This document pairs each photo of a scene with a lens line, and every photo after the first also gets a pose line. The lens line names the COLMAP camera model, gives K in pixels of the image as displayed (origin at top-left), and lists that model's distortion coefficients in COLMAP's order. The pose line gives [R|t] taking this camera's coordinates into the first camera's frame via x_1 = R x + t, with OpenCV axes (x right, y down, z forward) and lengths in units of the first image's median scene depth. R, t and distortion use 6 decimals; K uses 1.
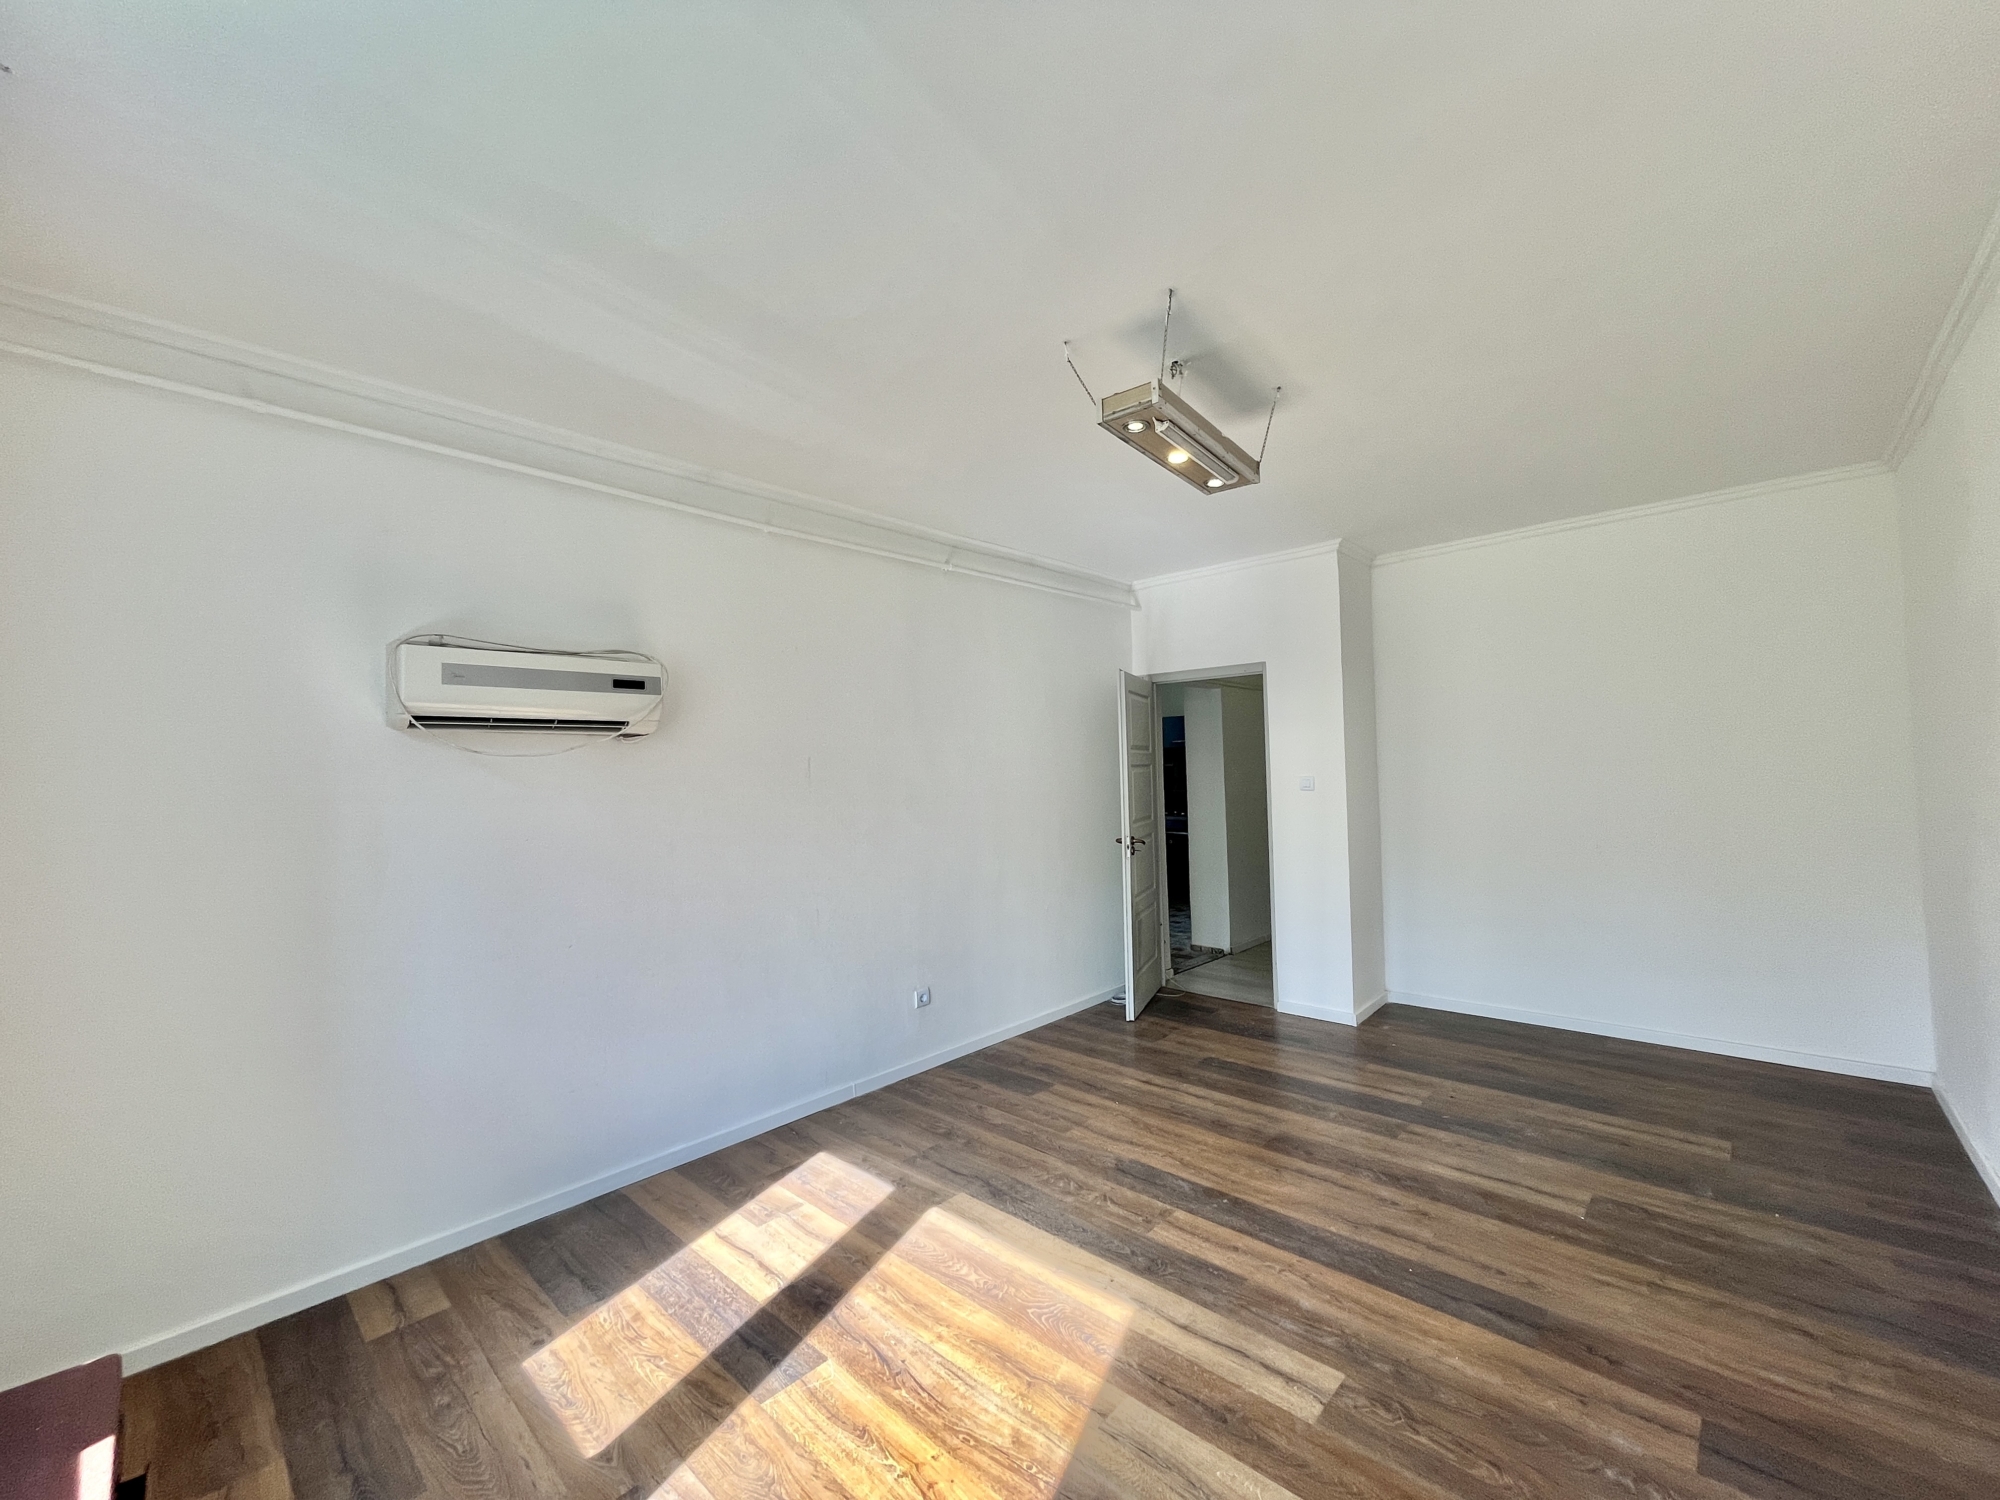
lens RADIAL K [[808.8, 0, 995.7], [0, 808.8, 745.7], [0, 0, 1]] dist [-0.001458, -0.000177]
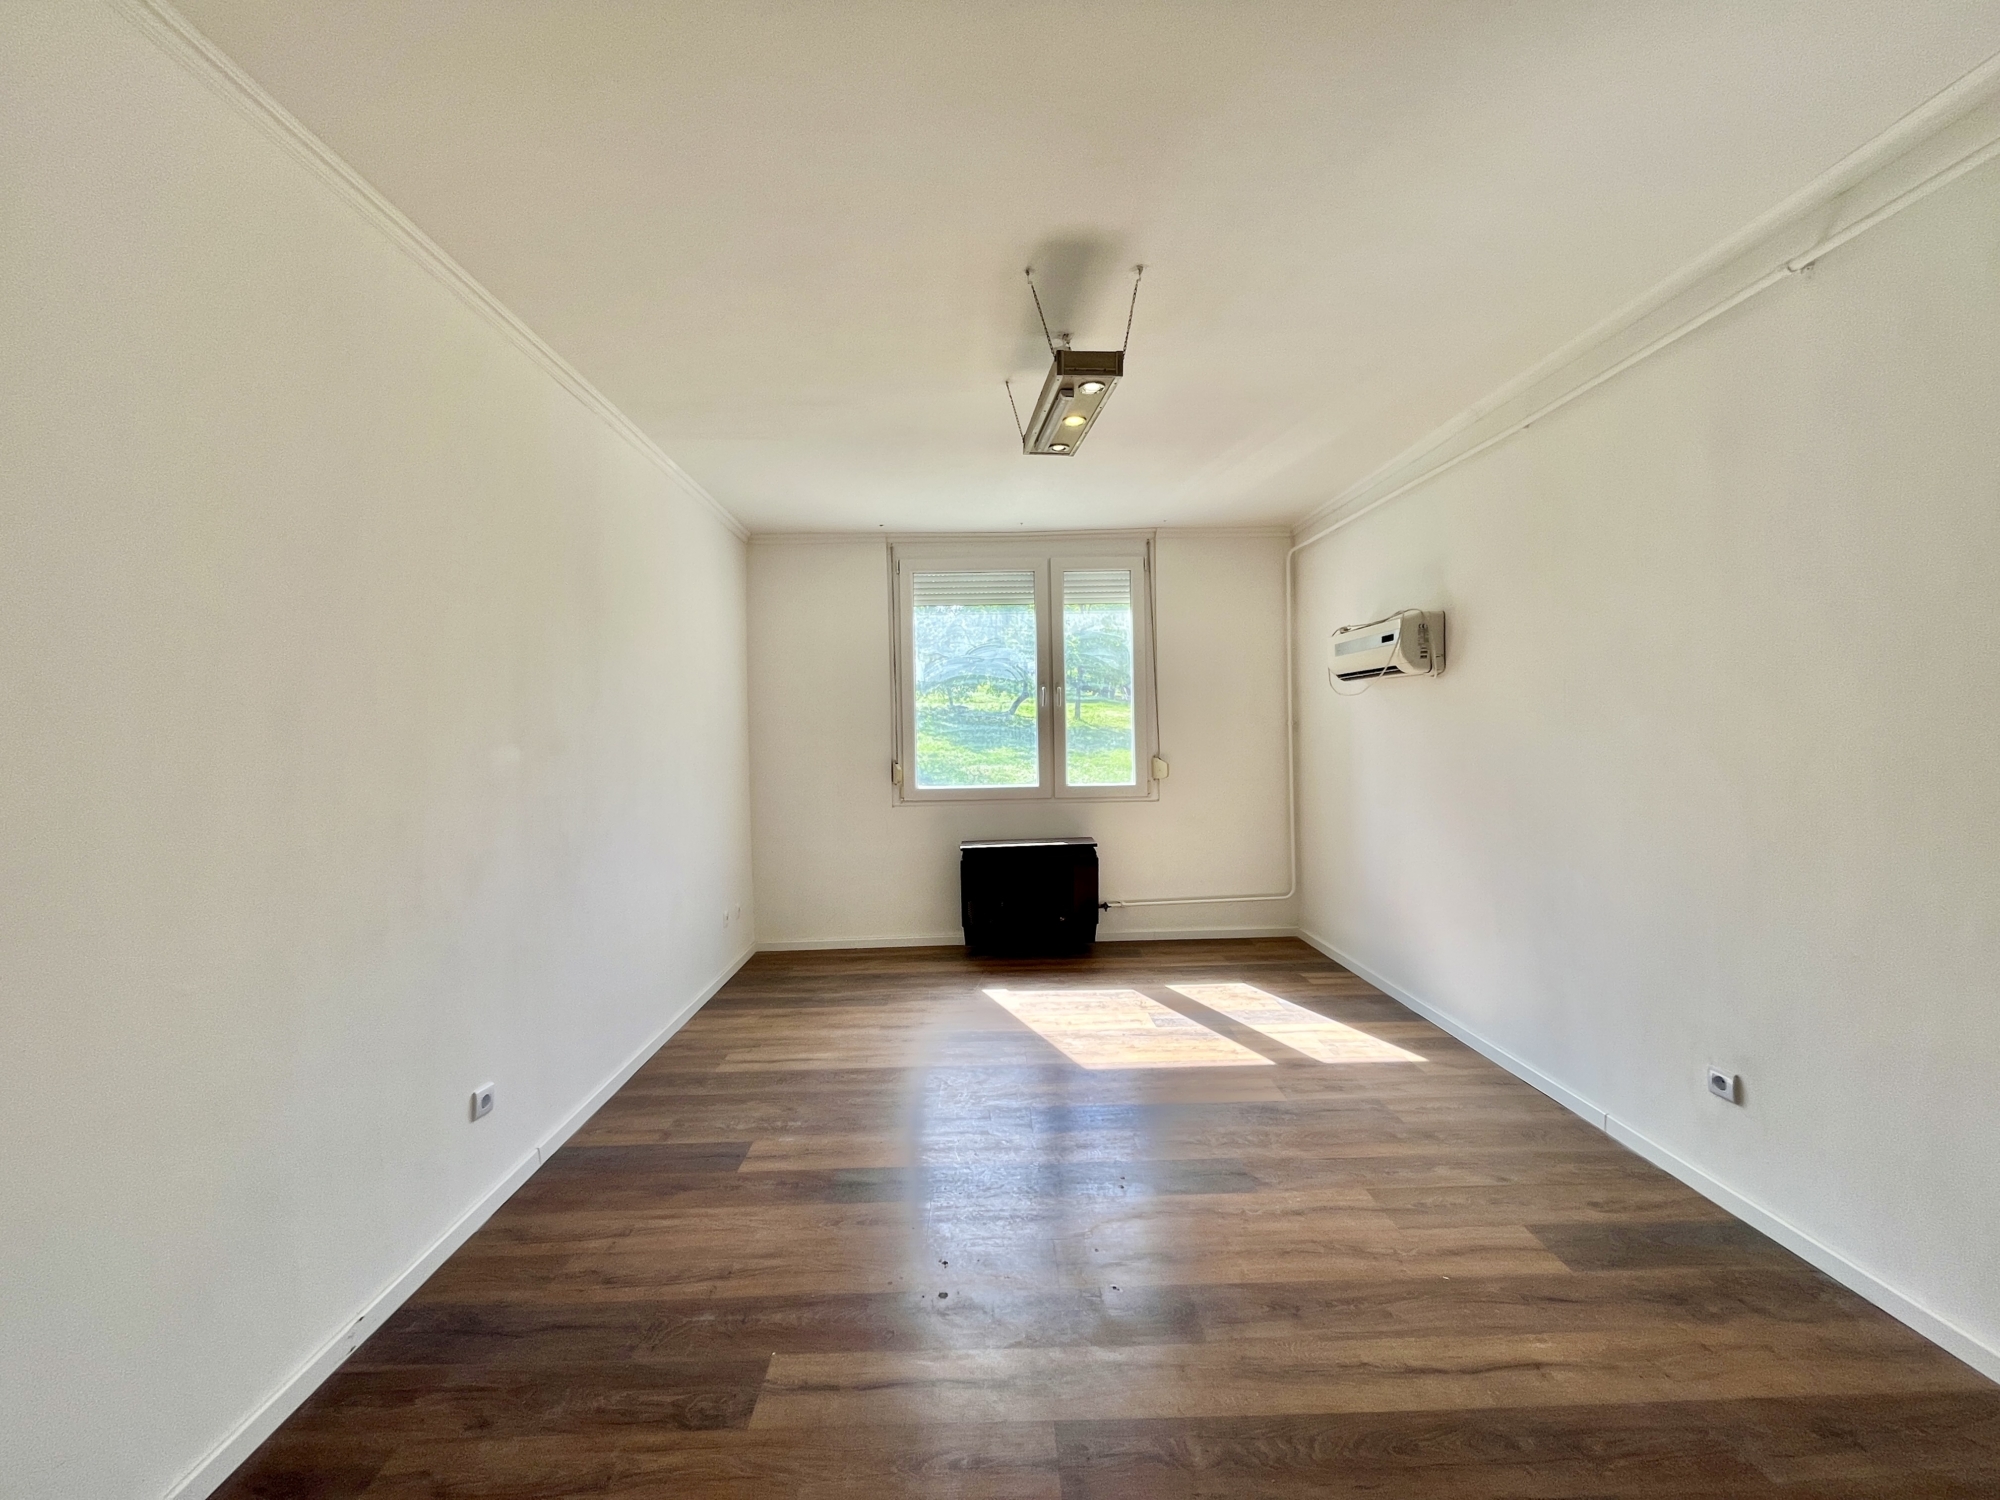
lens RADIAL K [[808.8, 0, 995.7], [0, 808.8, 745.7], [0, 0, 1]] dist [-0.001458, -0.000177]
pose [[-0.713465, 0.053149, -0.698672, 0.900045], [0.062593, 0.997967, 0.011999, 0.042734], [0.697889, -0.035171, -0.715342, 1.420612]]
